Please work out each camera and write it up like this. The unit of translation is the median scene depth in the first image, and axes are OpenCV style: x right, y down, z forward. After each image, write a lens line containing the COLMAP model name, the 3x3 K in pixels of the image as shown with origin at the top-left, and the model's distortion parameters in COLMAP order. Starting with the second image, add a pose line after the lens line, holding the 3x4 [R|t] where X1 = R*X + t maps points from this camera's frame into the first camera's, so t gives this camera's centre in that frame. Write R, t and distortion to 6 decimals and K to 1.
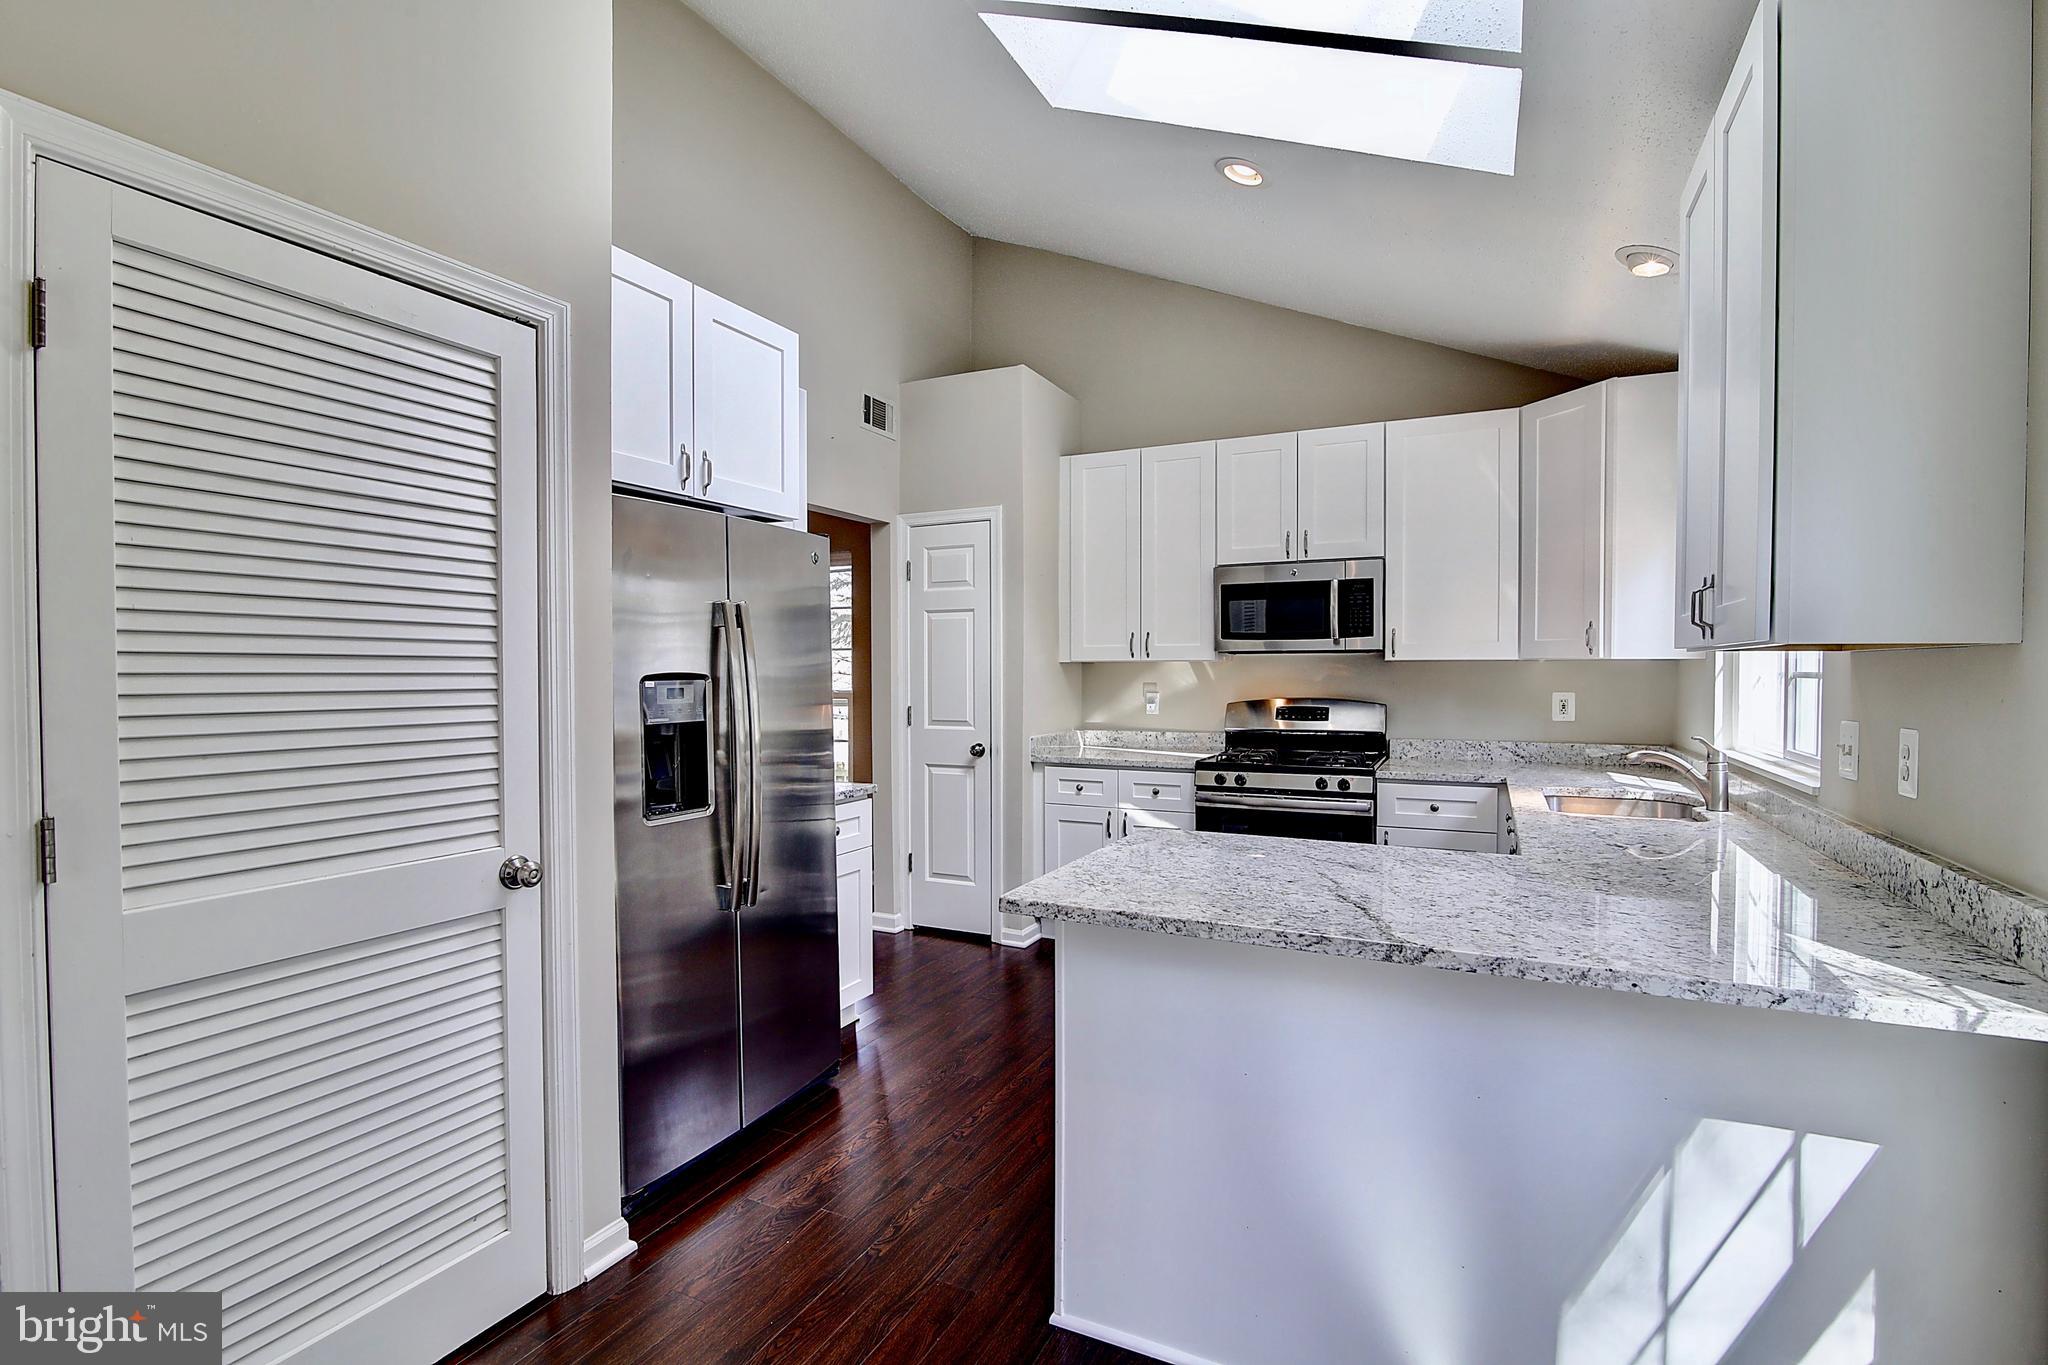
lens RADIAL K [[940.1, 0, 1027.0], [0, 940.1, 687.0], [0, 0, 1]] dist [-0.015971, -0.000840]
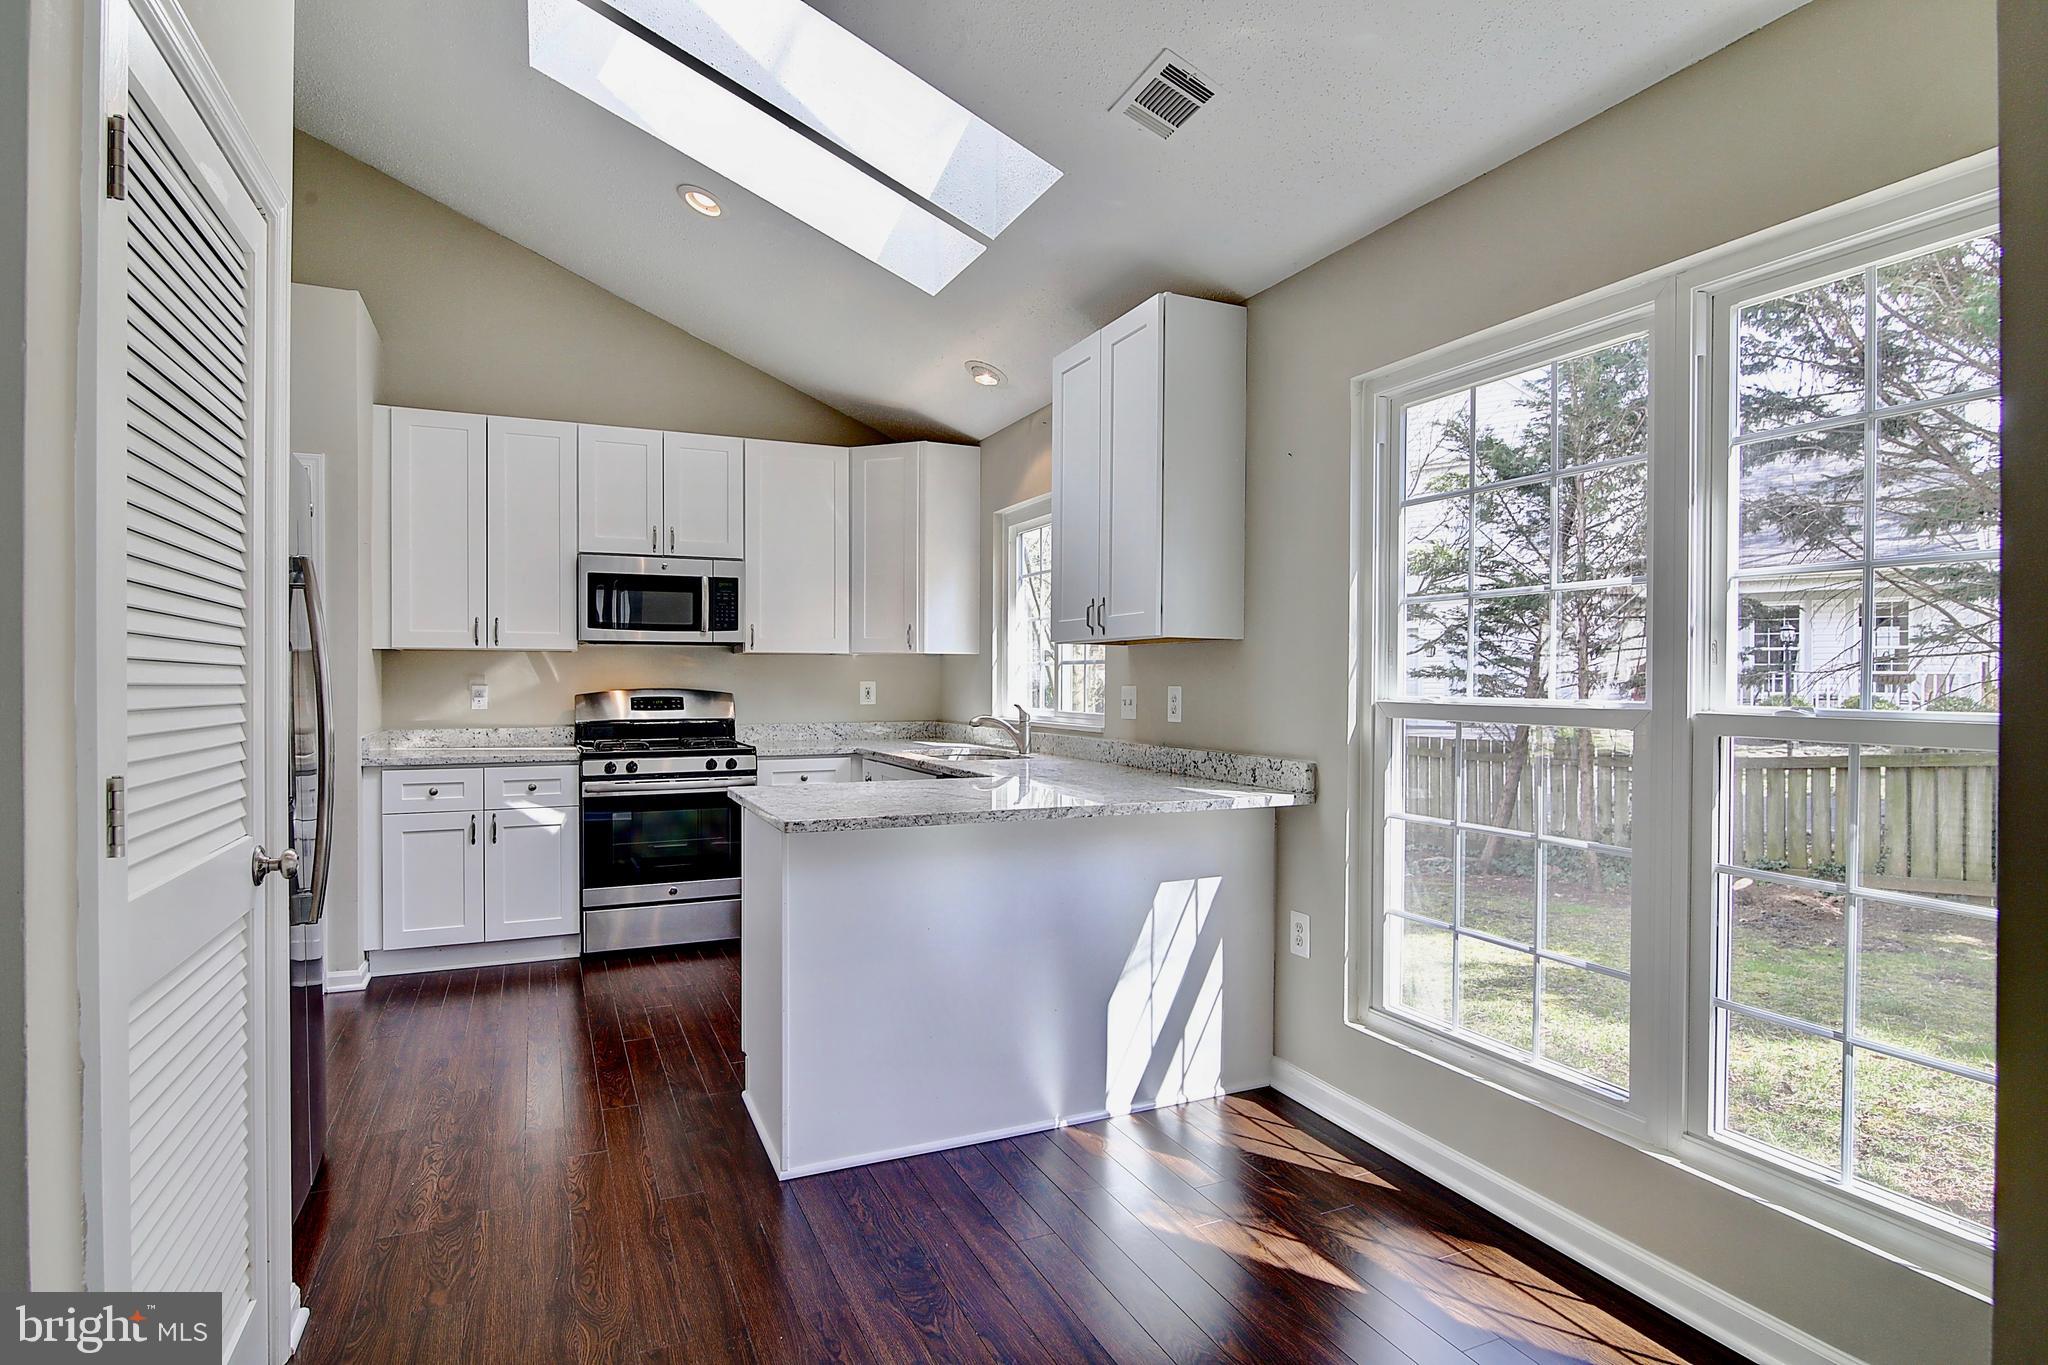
lens RADIAL K [[1090.3, 0, 1018.8], [0, 1090.3, 689.7], [0, 0, 1]] dist [-0.001073, -0.000177]
pose [[0.642616, -0.004743, 0.766174, -0.400169], [0.011501, 0.999928, -0.003457, 0.023735], [-0.766102, 0.011033, 0.642624, -0.077692]]
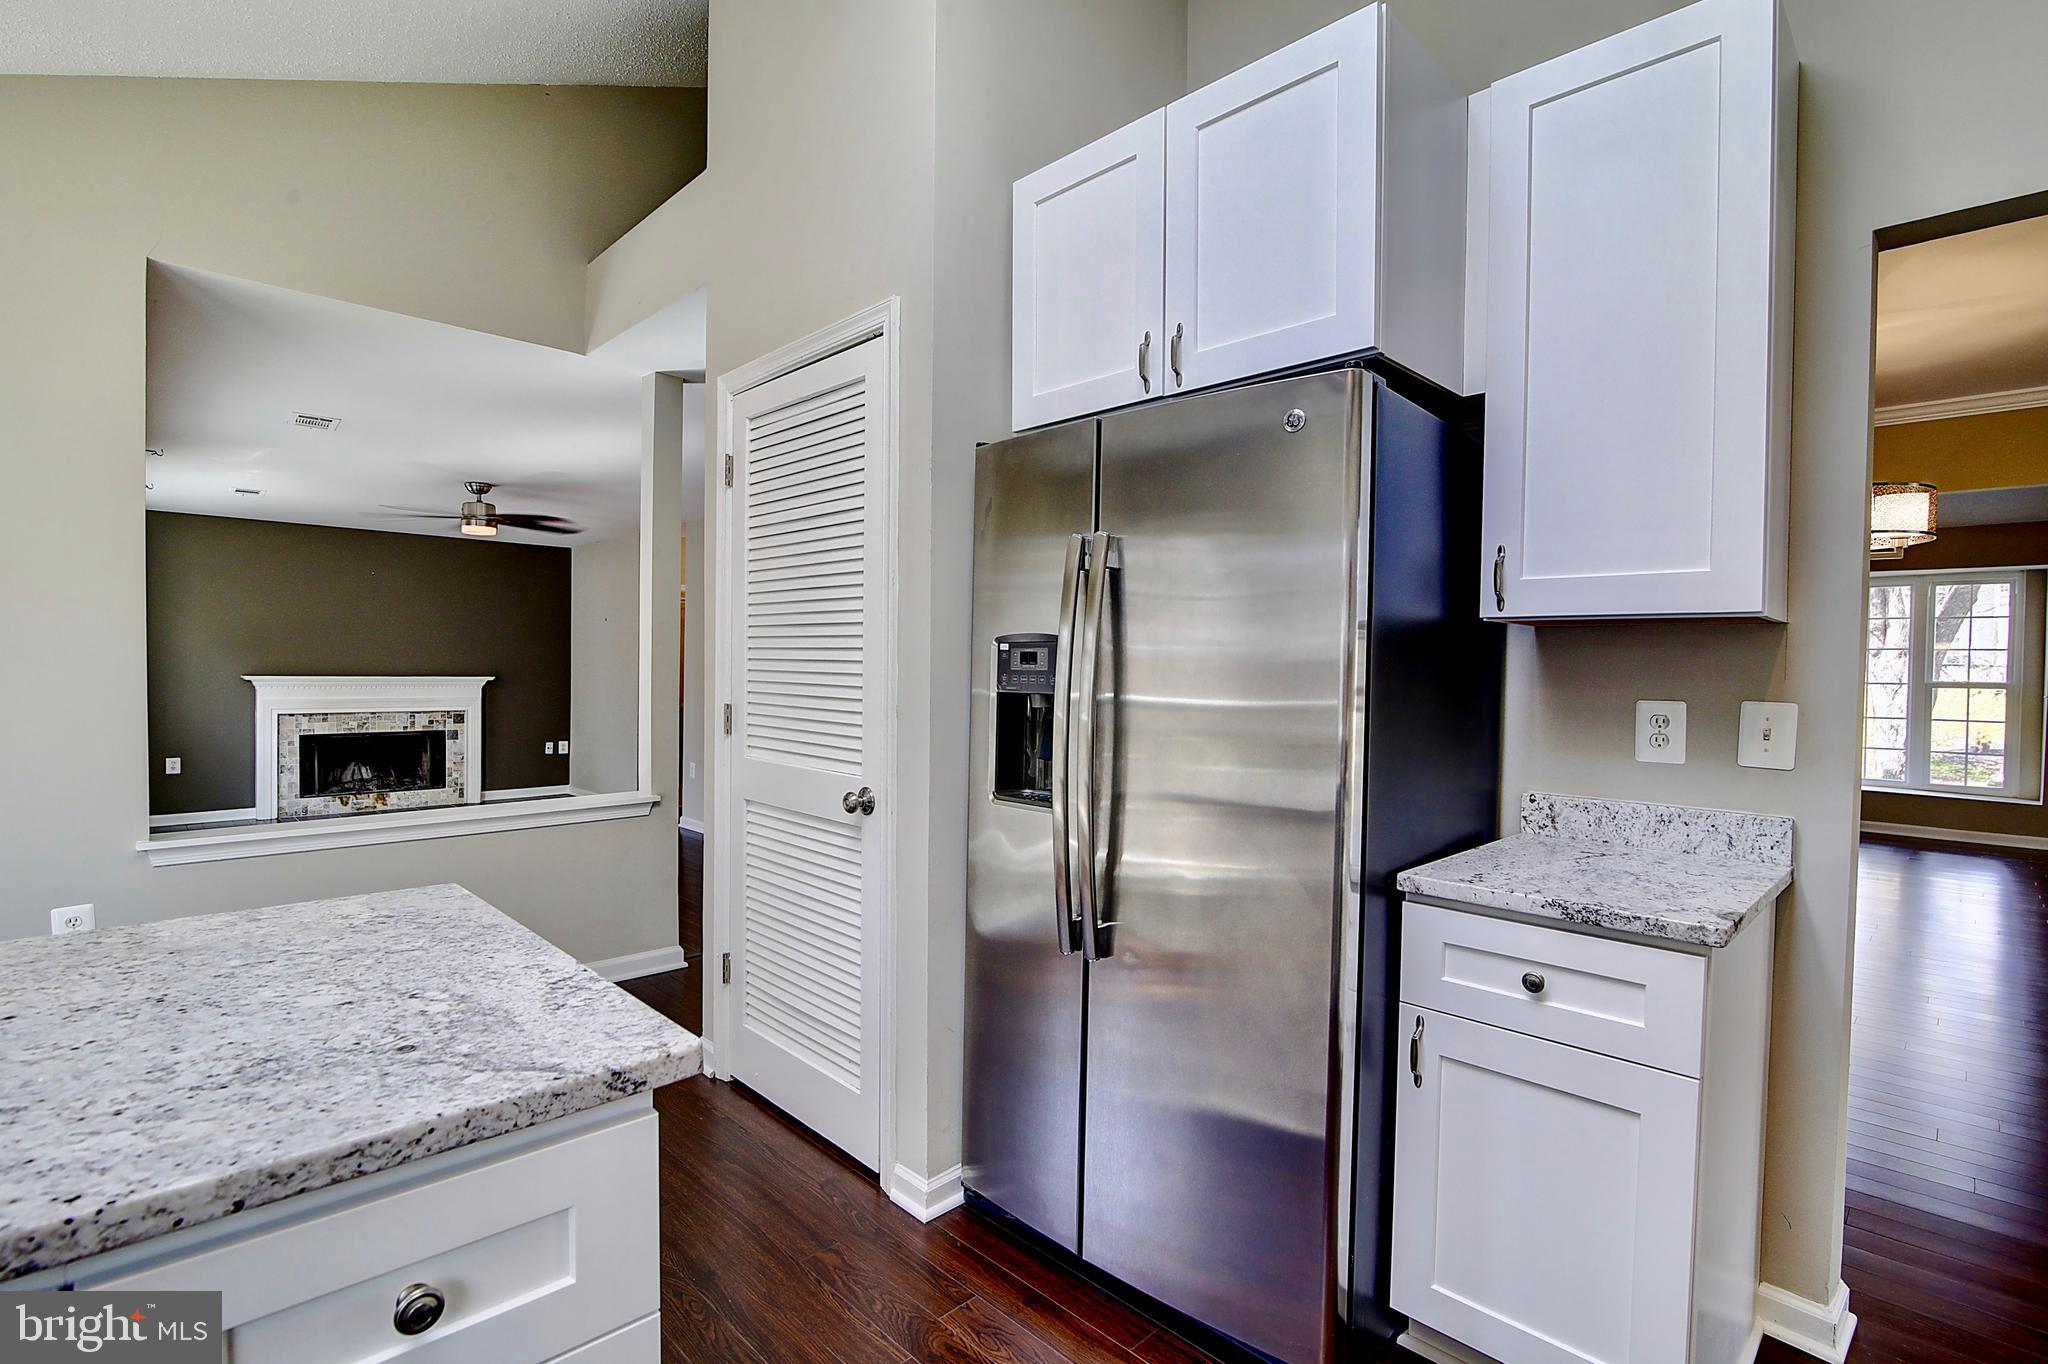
lens RADIAL K [[940.1, 0, 1027.0], [0, 940.1, 686.5], [0, 0, 1]] dist [-0.015971, -0.000840]
pose [[-0.325449, 0.017577, -0.945396, 0.240624], [-0.031885, 0.999055, 0.029552, 0.004979], [0.945022, 0.039762, -0.324581, 0.726041]]
